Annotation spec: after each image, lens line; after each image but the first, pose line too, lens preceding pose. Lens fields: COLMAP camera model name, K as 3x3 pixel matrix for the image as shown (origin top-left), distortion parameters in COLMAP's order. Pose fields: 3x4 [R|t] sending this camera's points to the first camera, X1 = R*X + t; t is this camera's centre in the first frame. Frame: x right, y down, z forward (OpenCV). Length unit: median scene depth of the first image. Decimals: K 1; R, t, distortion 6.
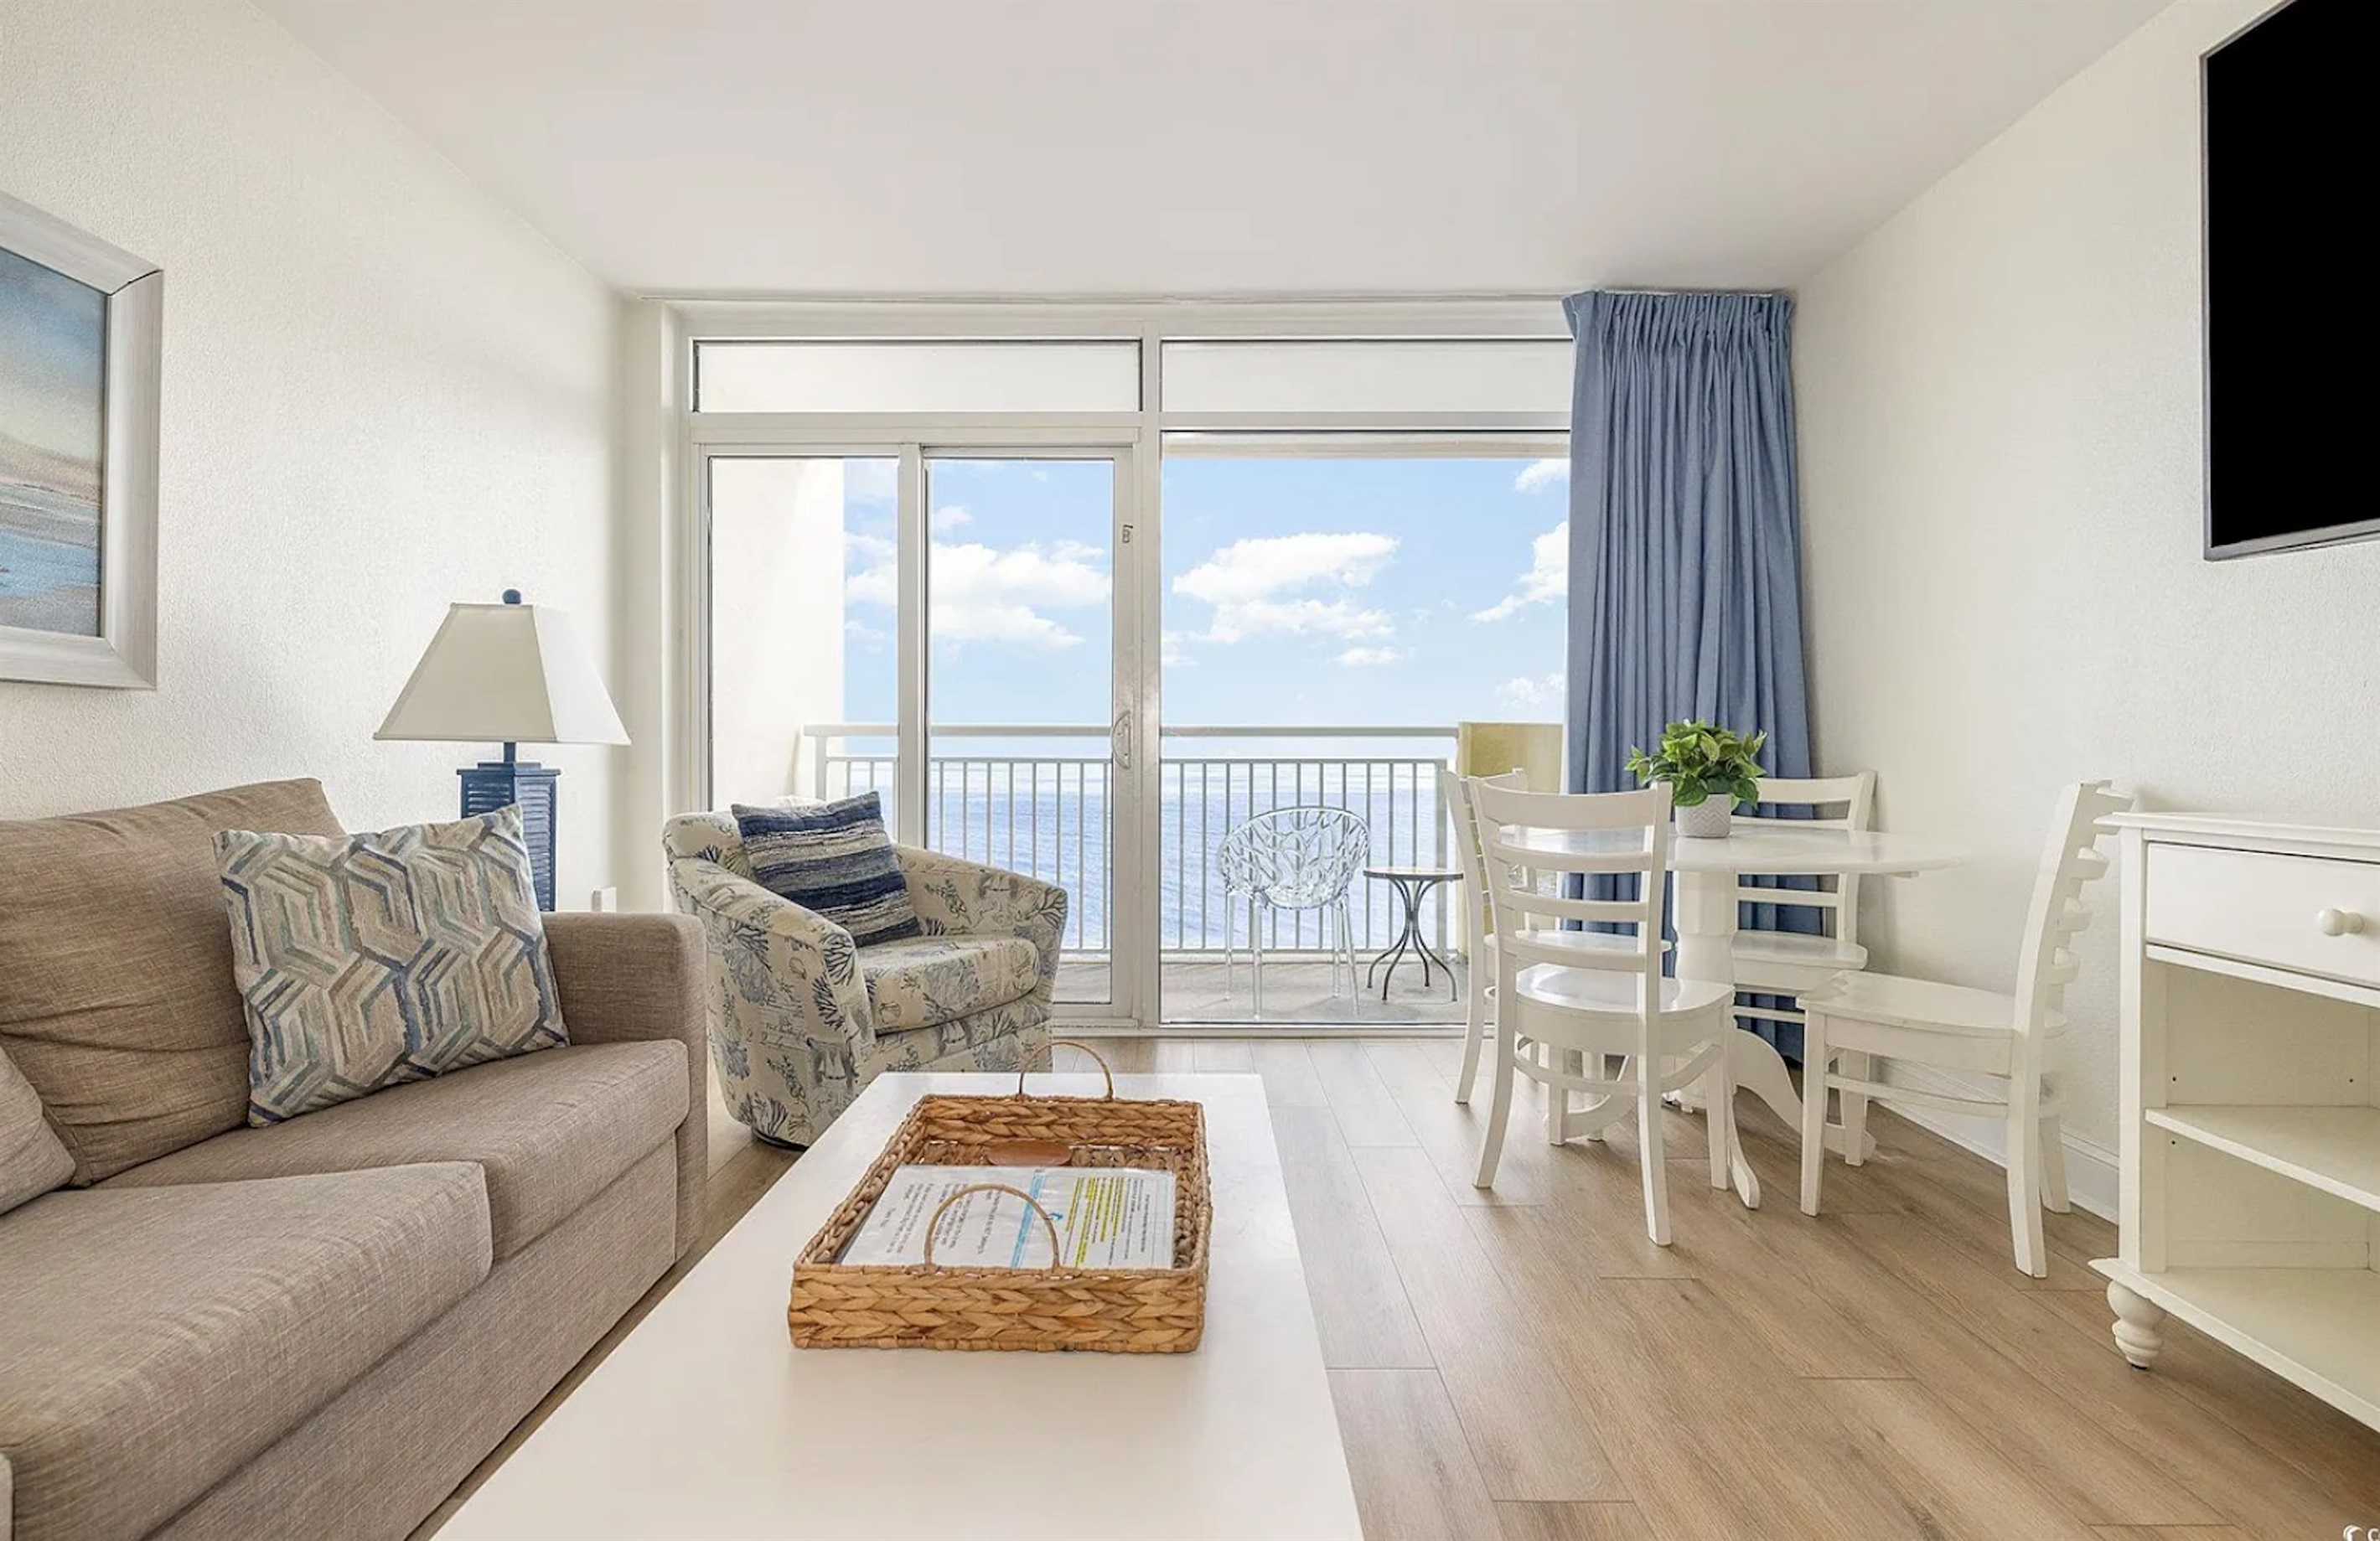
lens RADIAL K [[1069.7, 0, 1190.0], [0, 1069.7, 770.5], [0, 0, 1]] dist [0.001115, 0.000075]
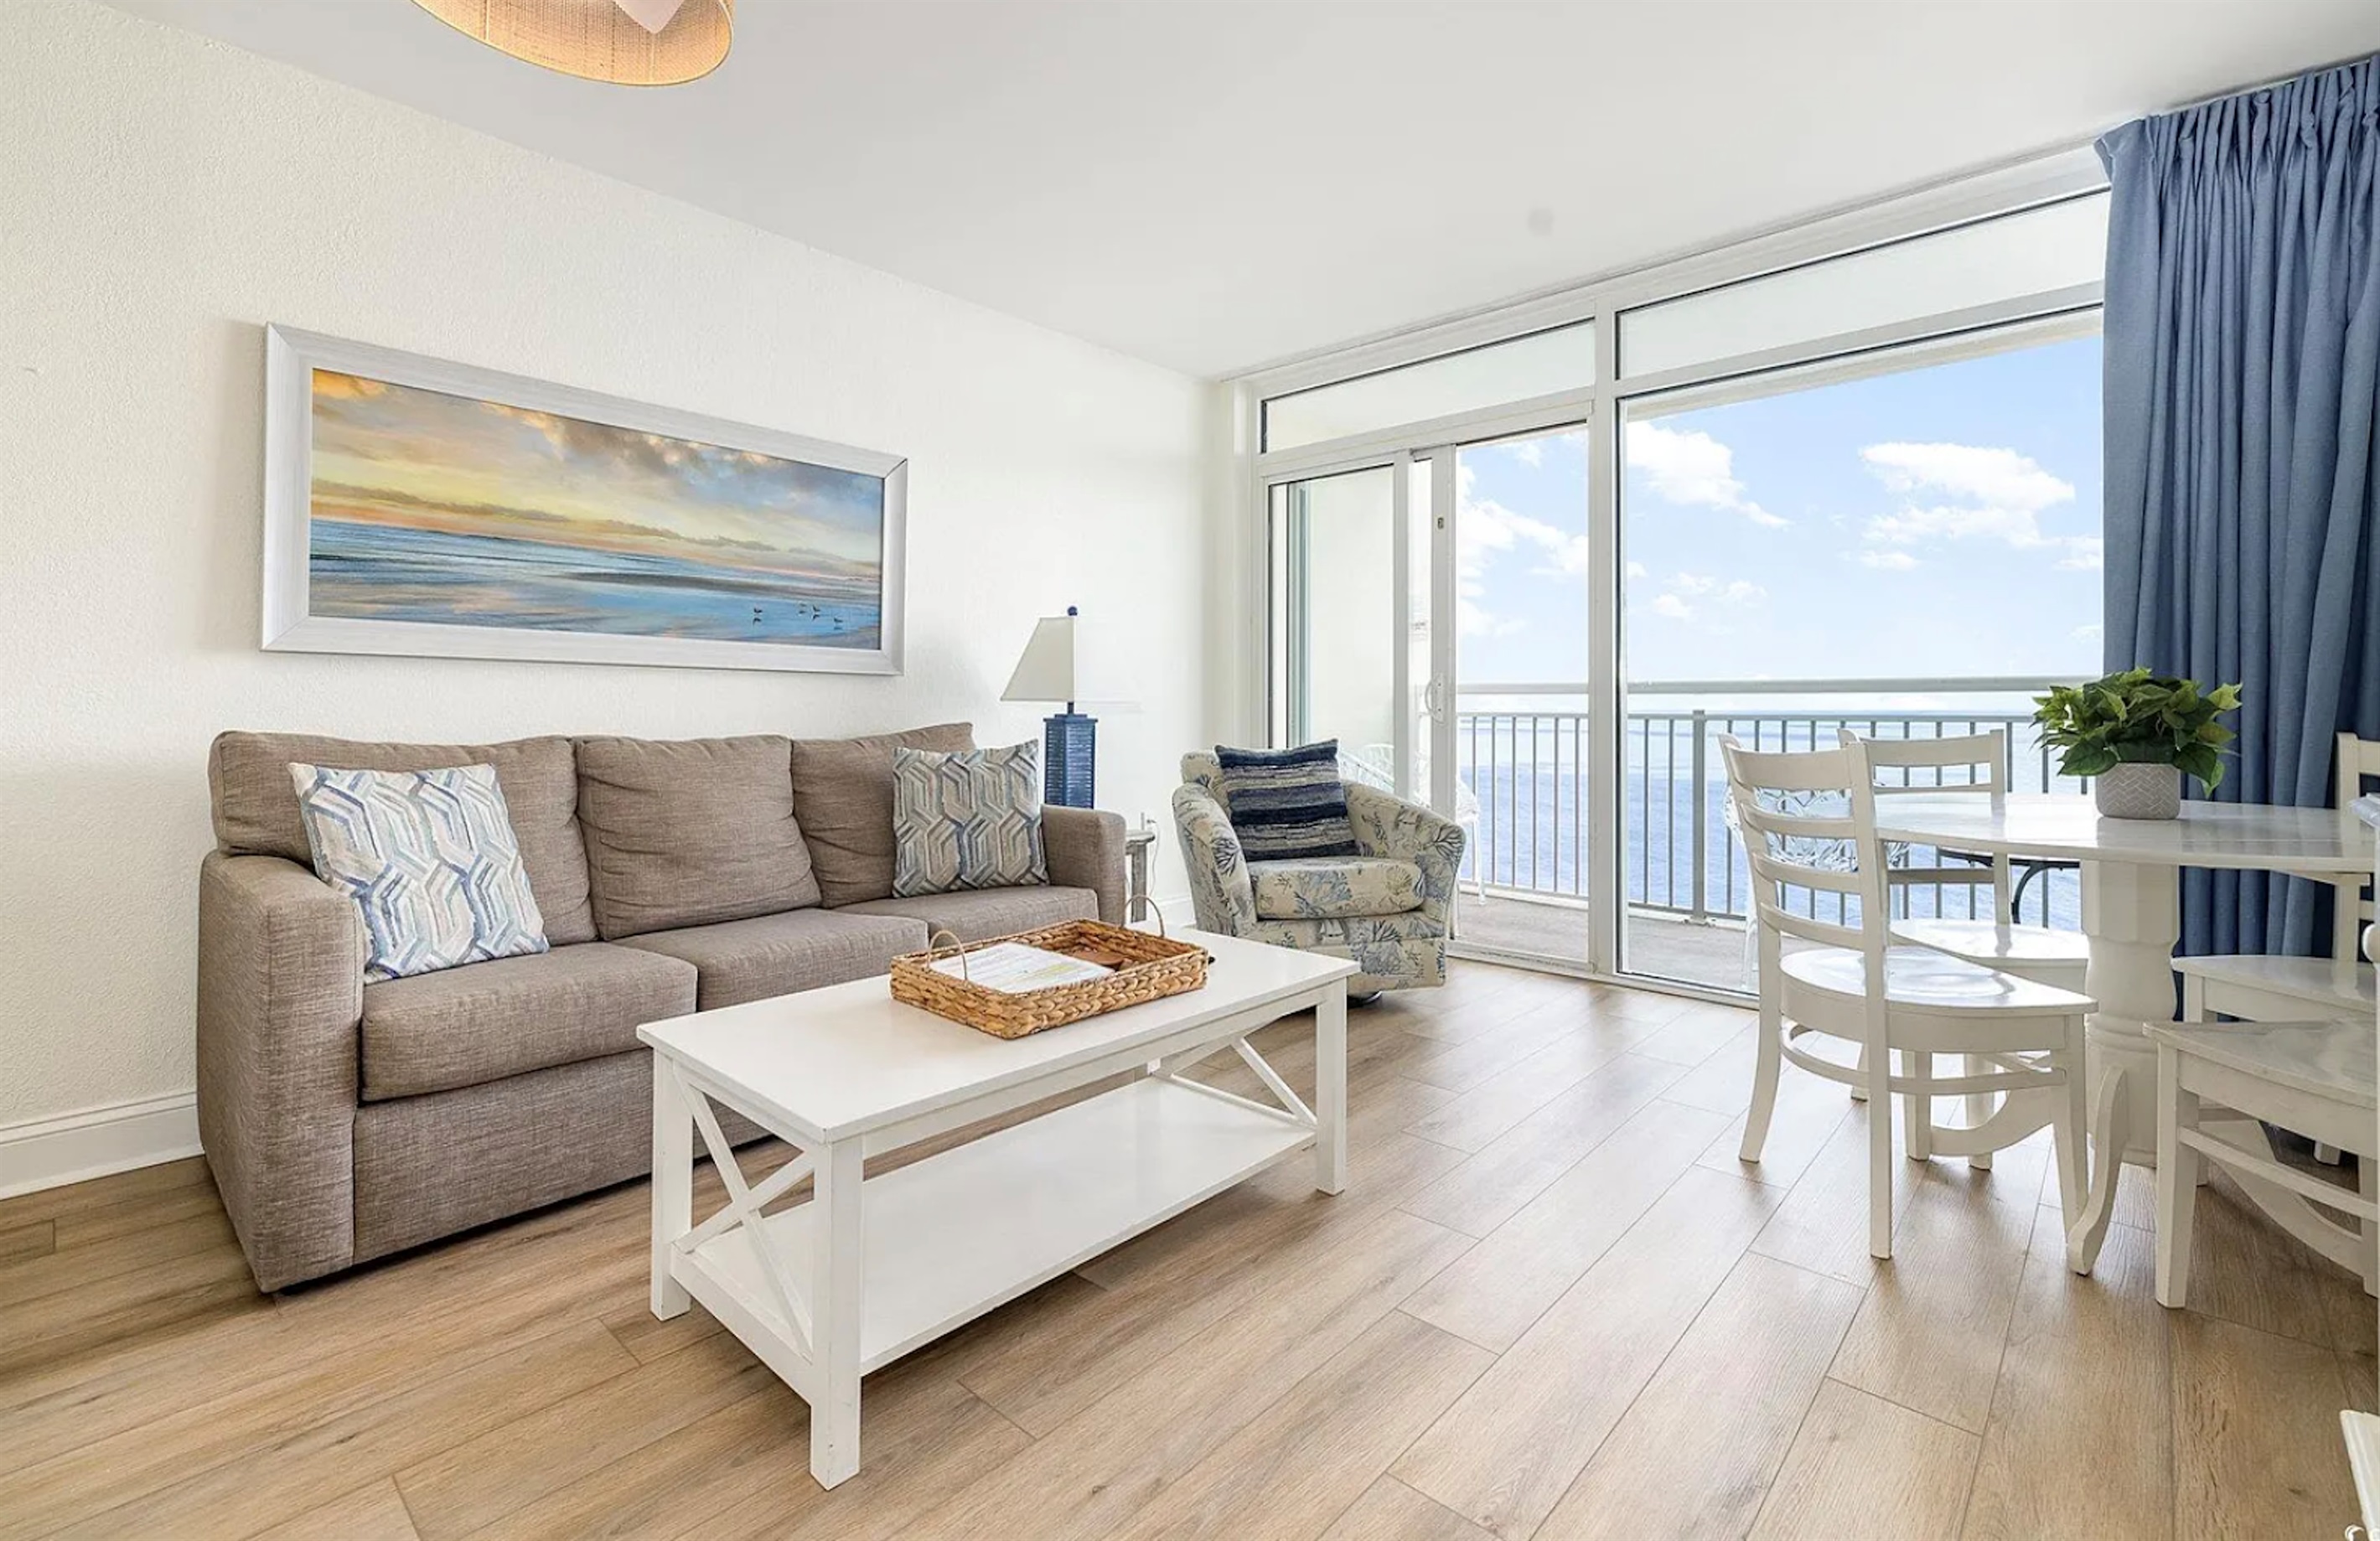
lens RADIAL K [[1052.4, 0, 1189.9], [0, 1052.4, 713.3], [0, 0, 1]] dist [-0.001477, -0.000448]
pose [[0.738928, 0.003811, -0.673774, 0.536715], [-0.012238, 0.999895, -0.007765, 0.001205], [0.673674, 0.013983, 0.738897, -0.042639]]
